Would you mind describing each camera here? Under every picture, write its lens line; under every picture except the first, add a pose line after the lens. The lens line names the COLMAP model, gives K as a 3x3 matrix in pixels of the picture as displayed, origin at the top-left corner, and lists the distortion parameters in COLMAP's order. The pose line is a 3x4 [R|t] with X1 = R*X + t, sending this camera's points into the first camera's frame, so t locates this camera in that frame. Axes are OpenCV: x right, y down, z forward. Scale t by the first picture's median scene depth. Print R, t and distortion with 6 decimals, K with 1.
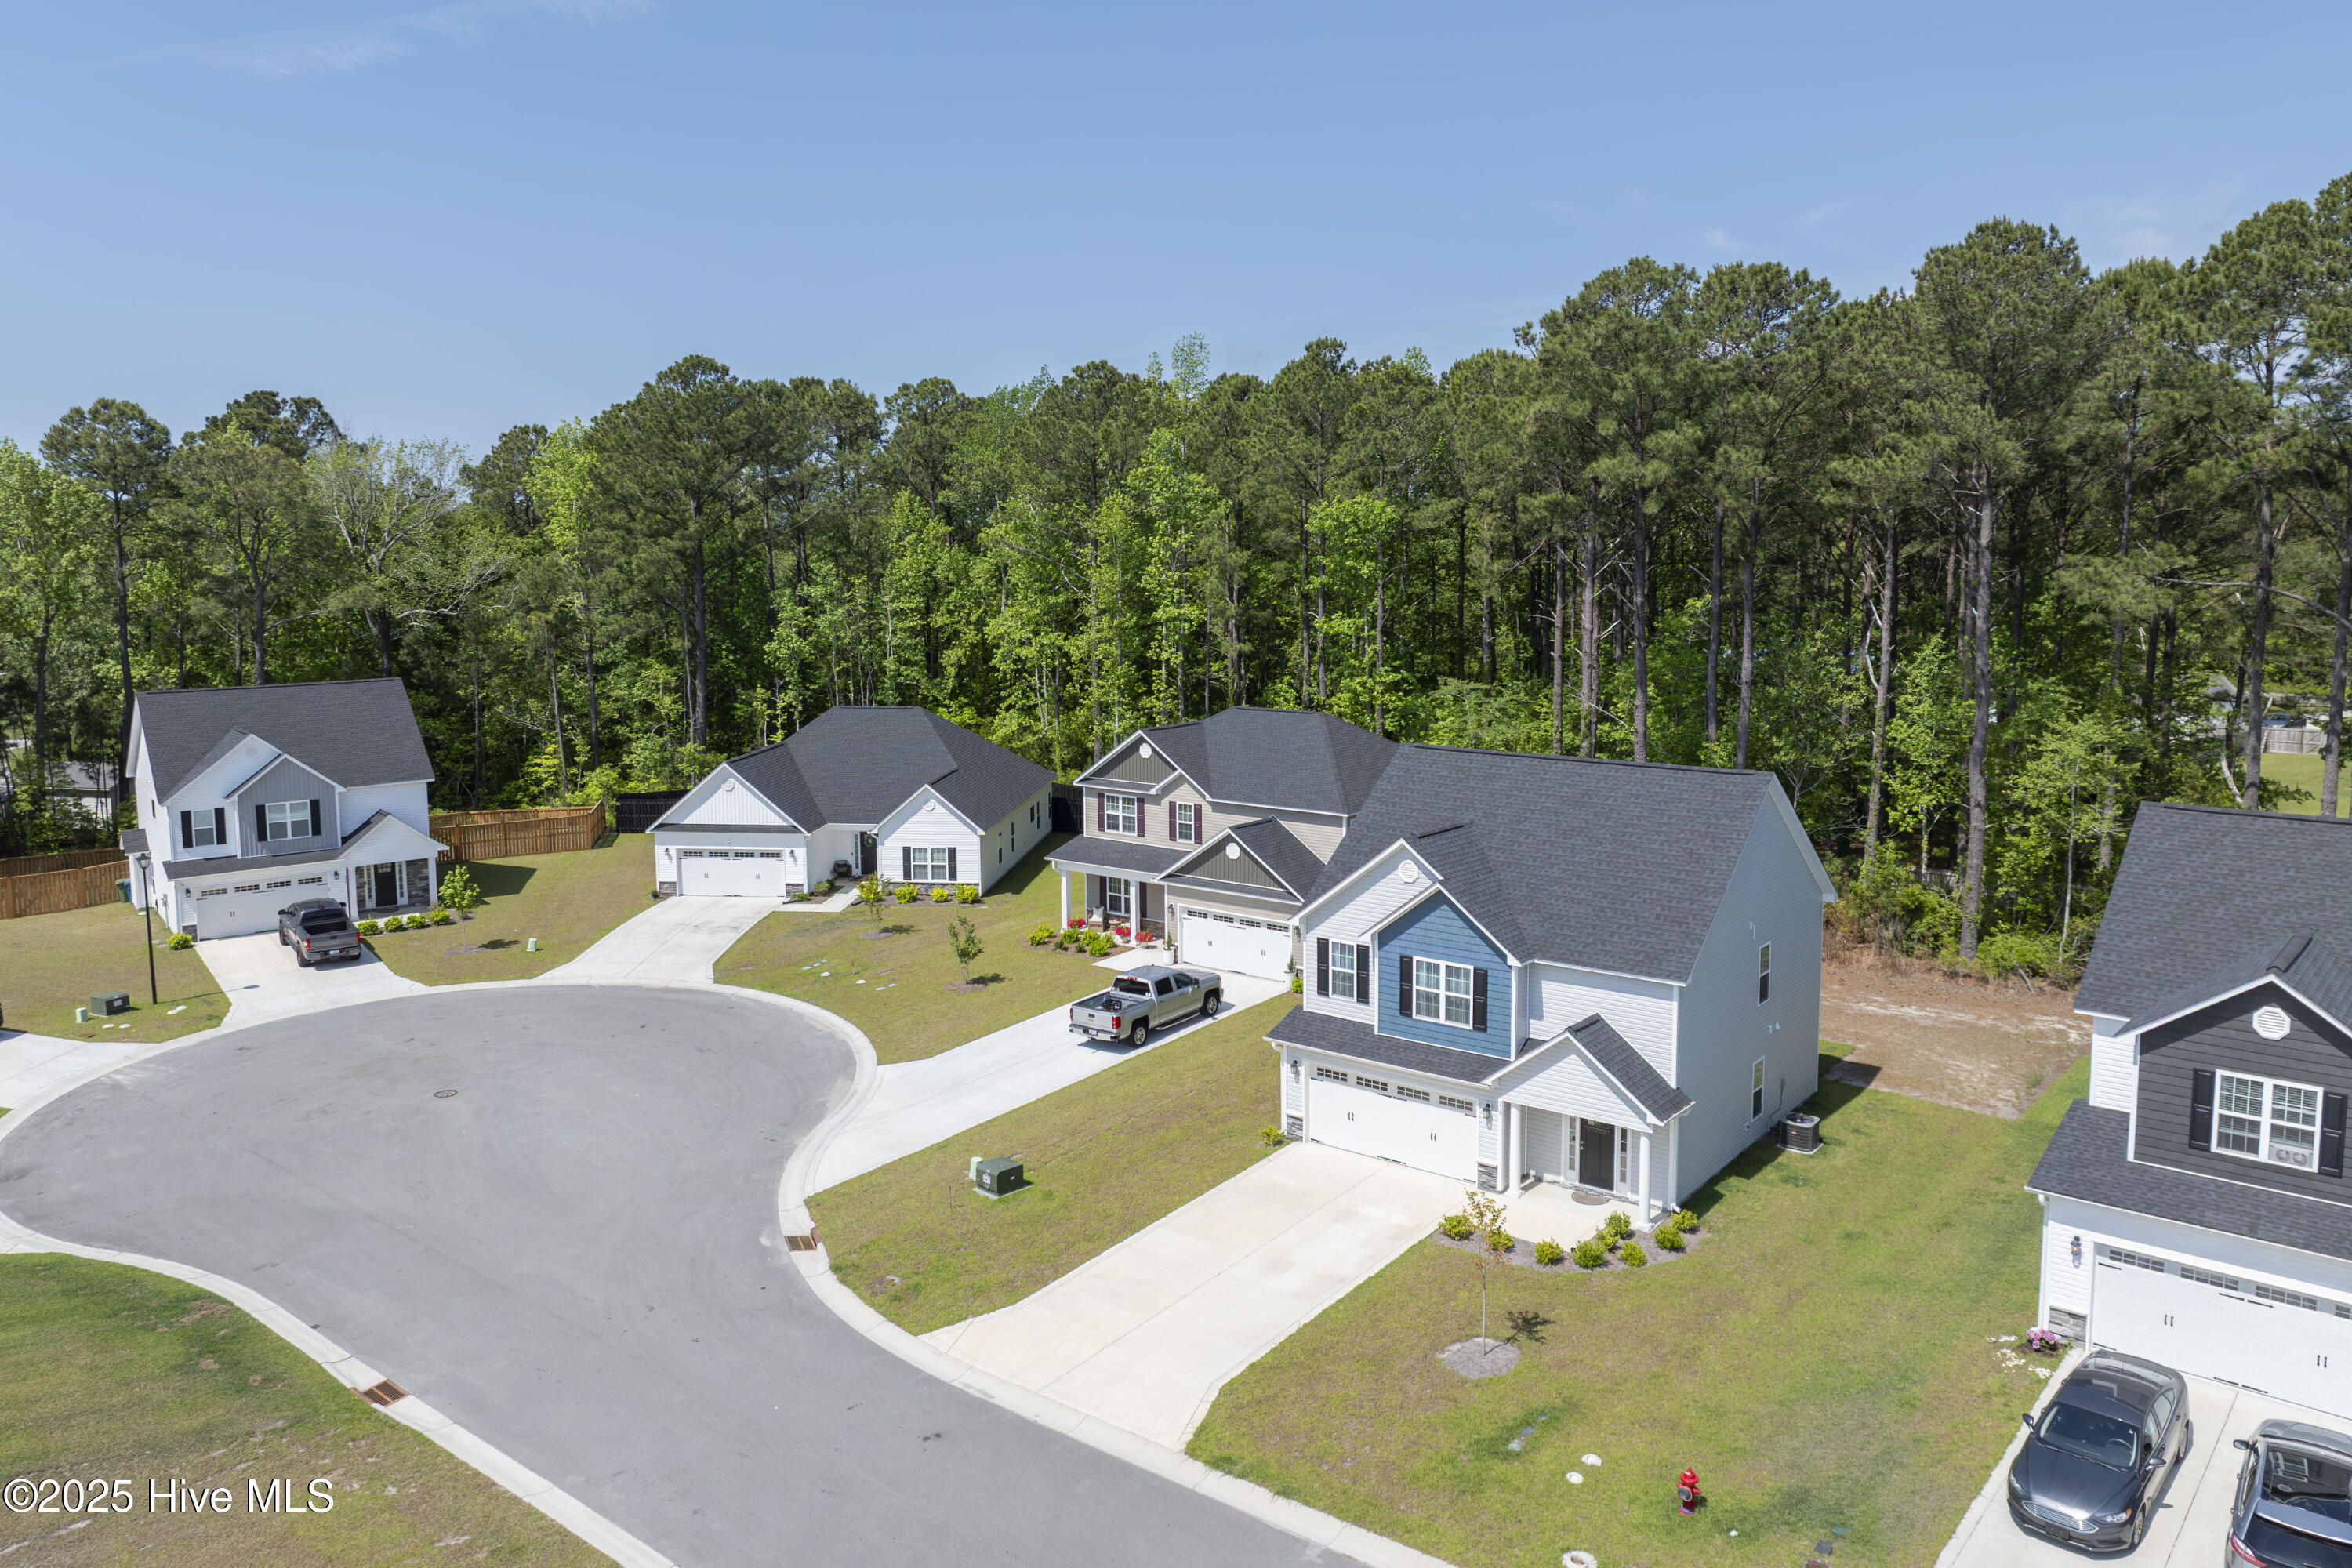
lens RADIAL K [[1666.0, 0, 1184.8], [0, 1666.0, 681.0], [0, 0, 1]] dist [-0.029779, -0.009013]
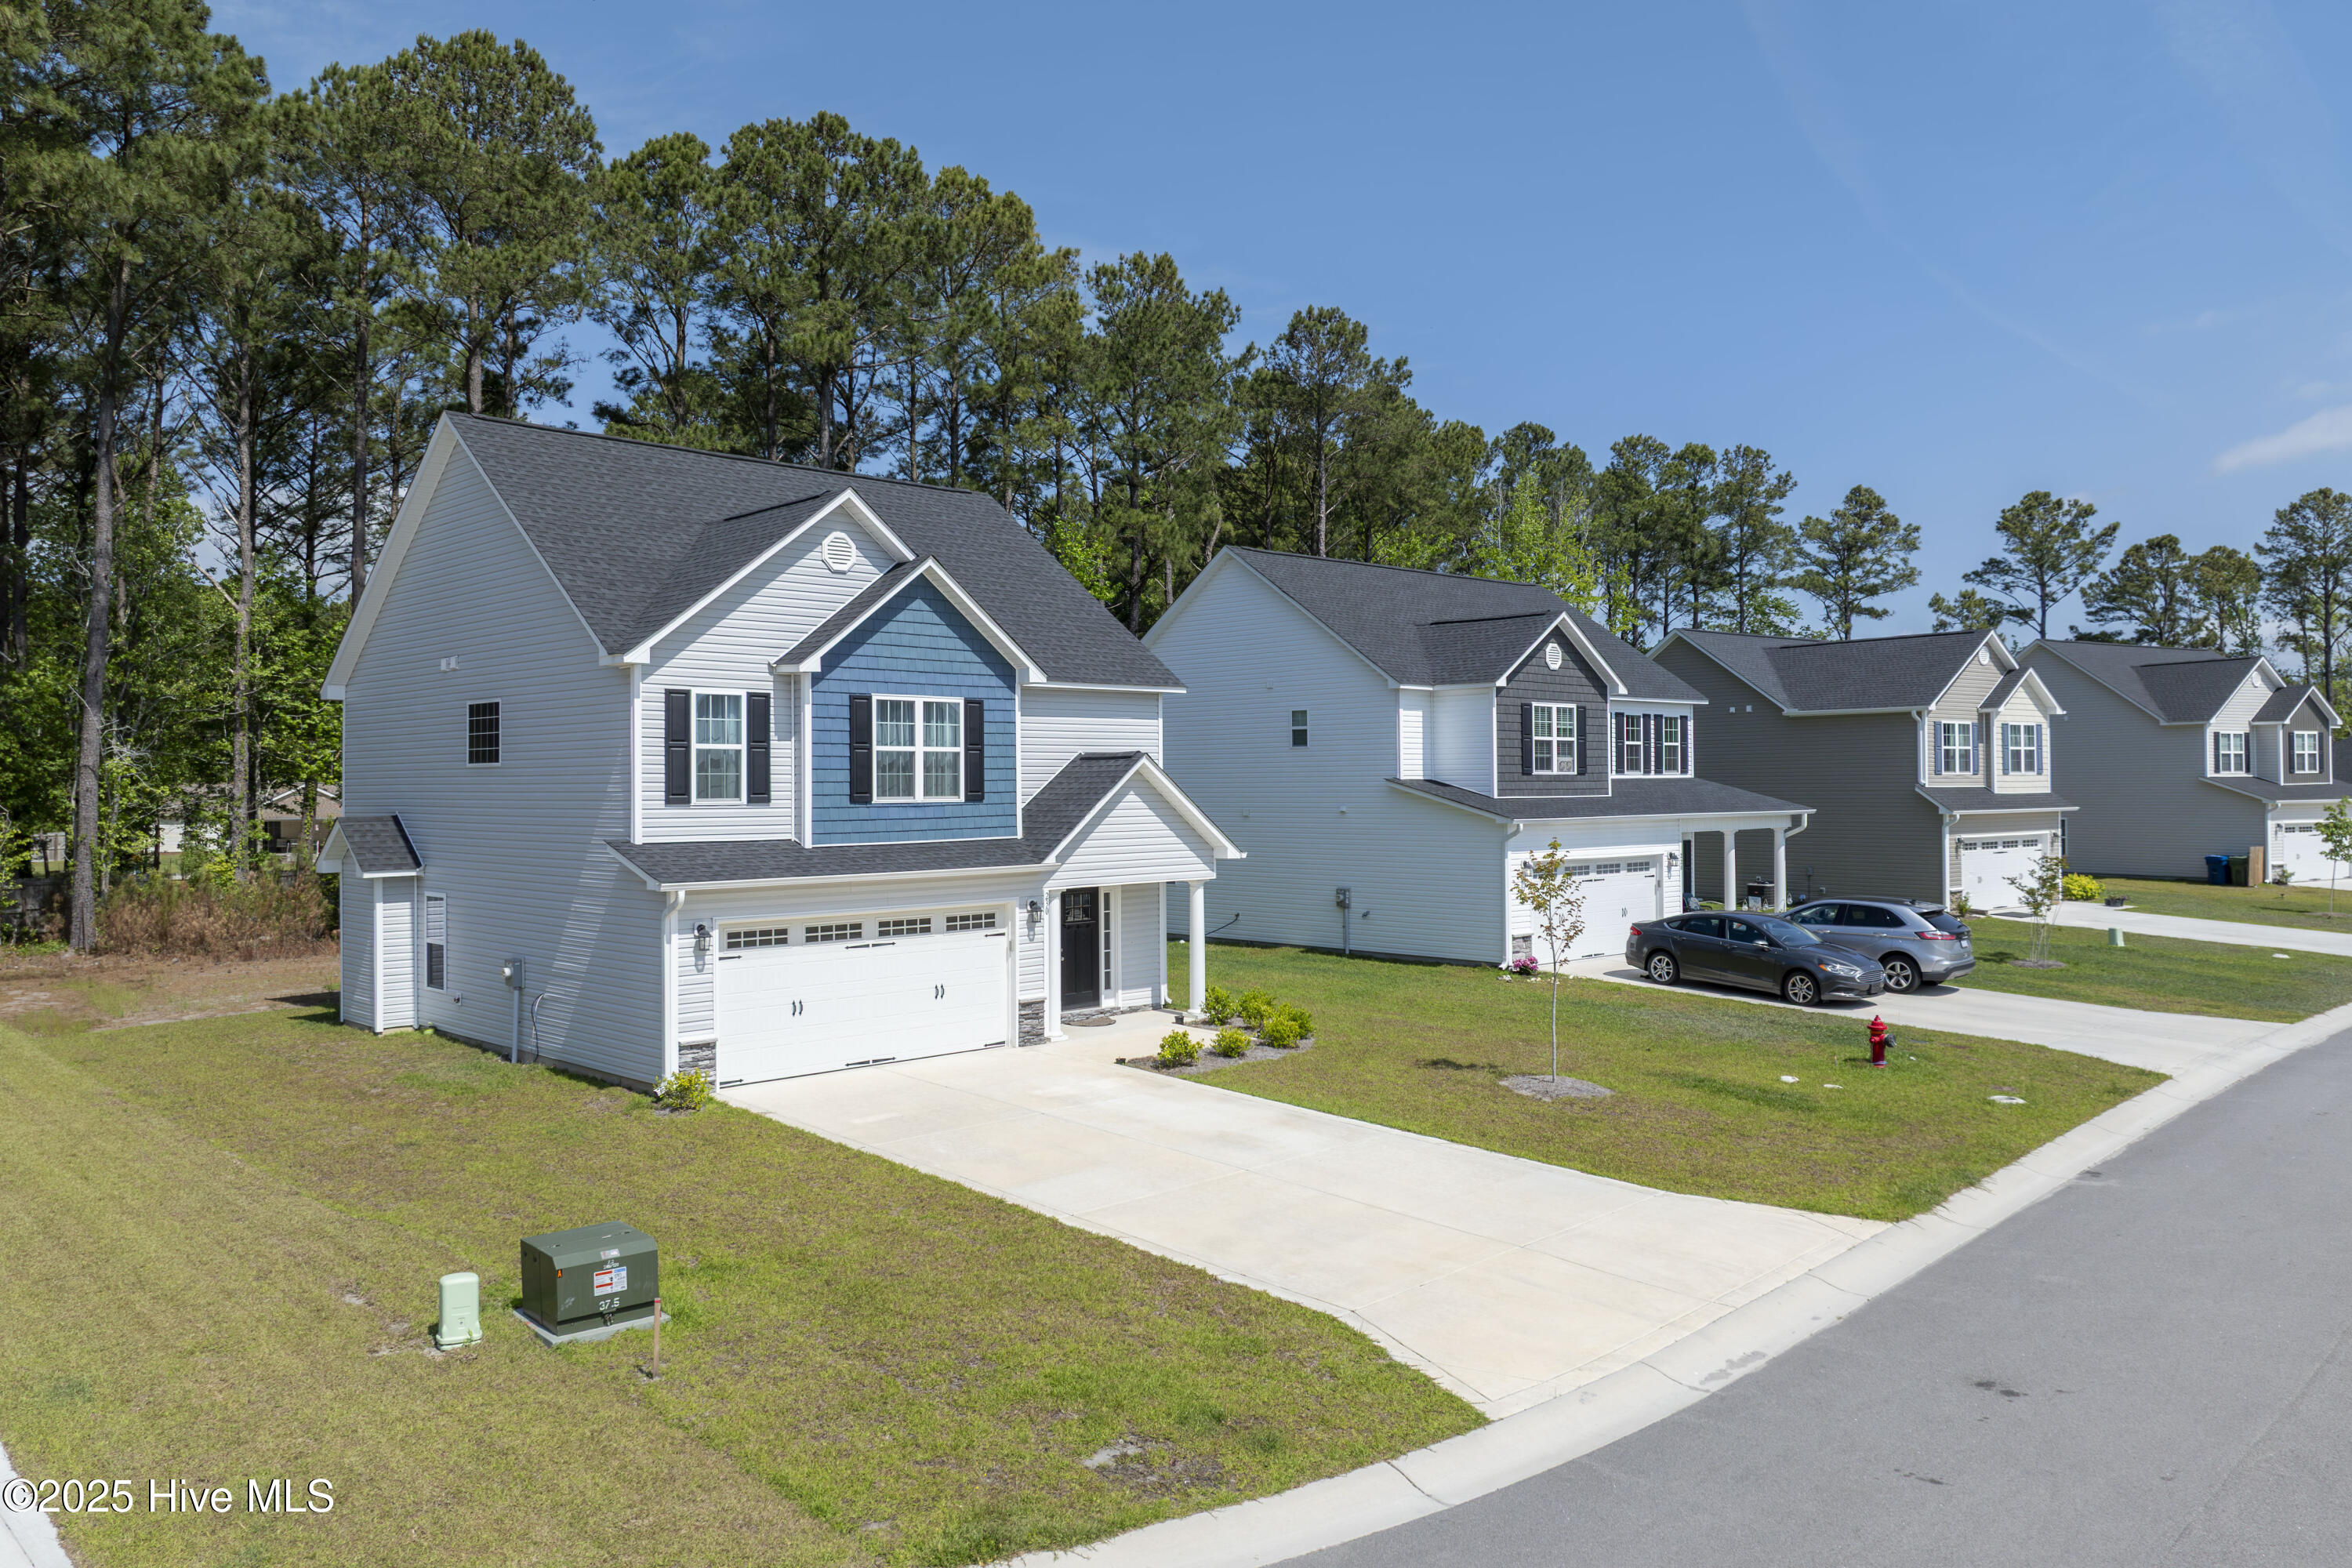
lens RADIAL K [[1666.0, 0, 1184.6], [0, 1666.0, 745.8], [0, 0, 1]] dist [-0.029779, -0.009013]
pose [[0.101633, 0.030601, 0.994351, -0.414659], [0.091234, 0.995028, -0.039947, 0.209691], [-0.990630, 0.094778, 0.098336, 0.810890]]
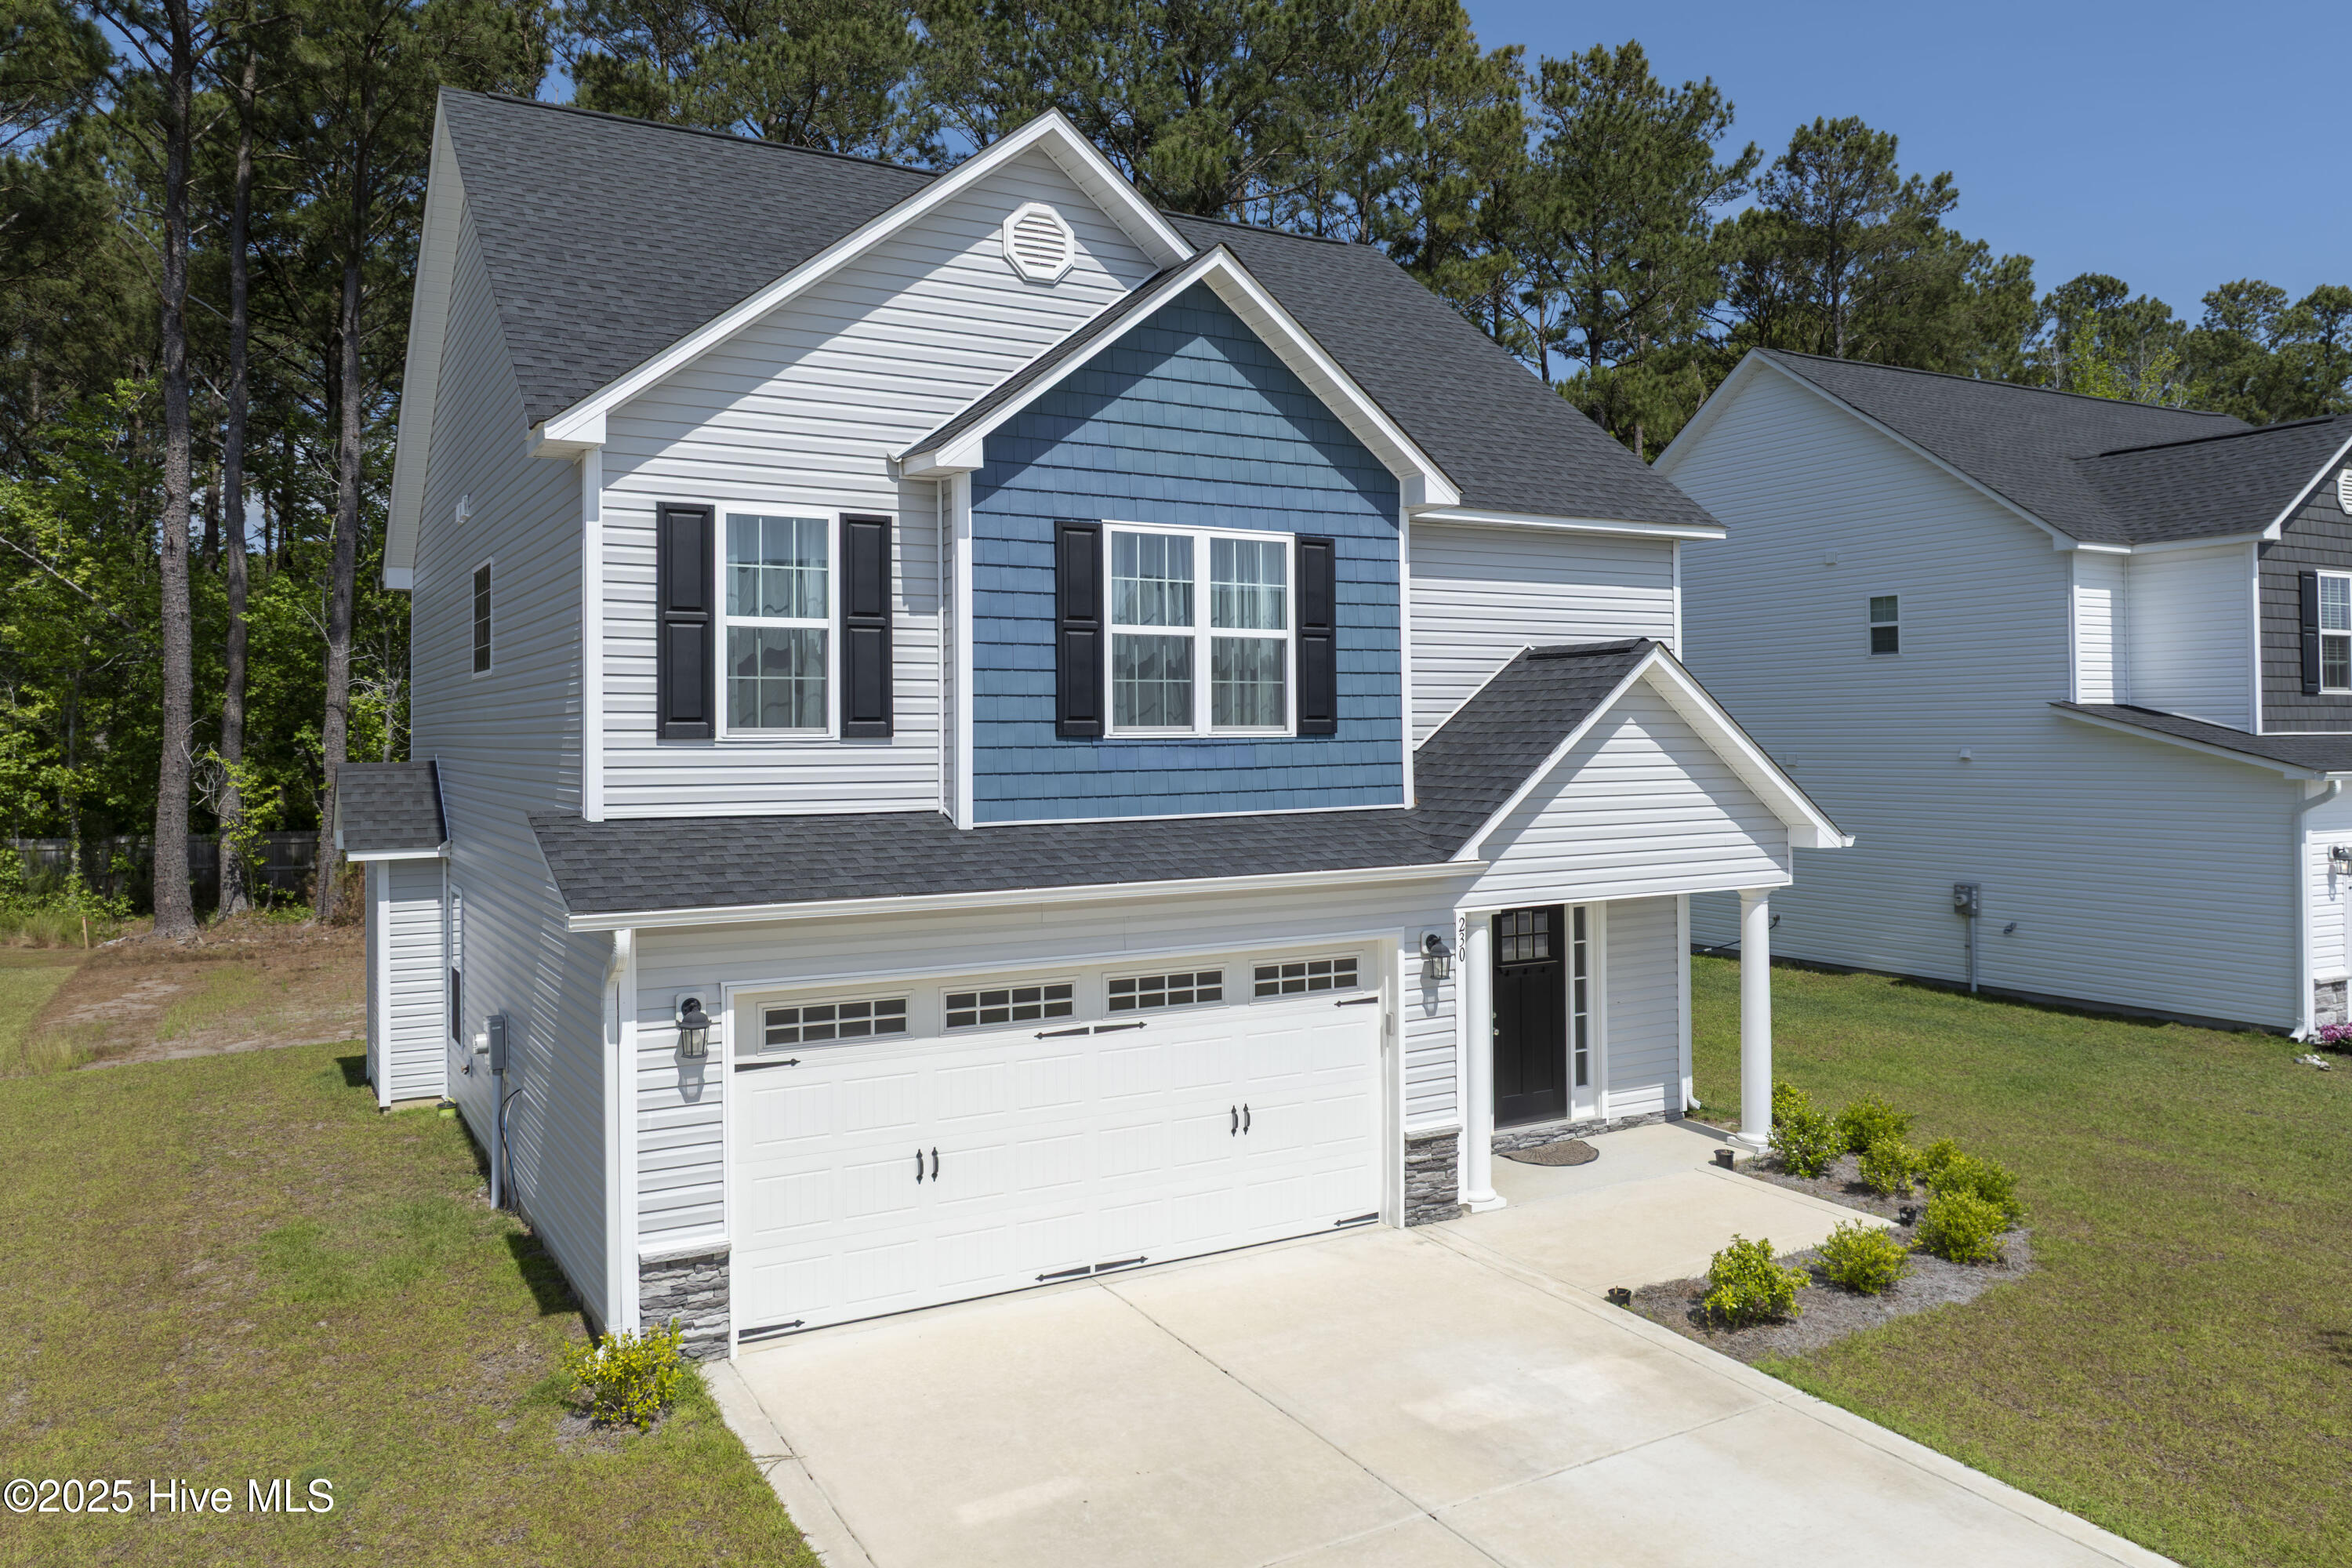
lens RADIAL K [[1666.0, 0, 1186.5], [0, 1666.0, 696.7], [0, 0, 1]] dist [-0.029779, -0.009013]
pose [[0.358989, 0.026244, 0.932973, -0.123435], [0.085211, 0.994508, -0.060763, 0.208107], [-0.929444, 0.101313, 0.354781, 0.859193]]
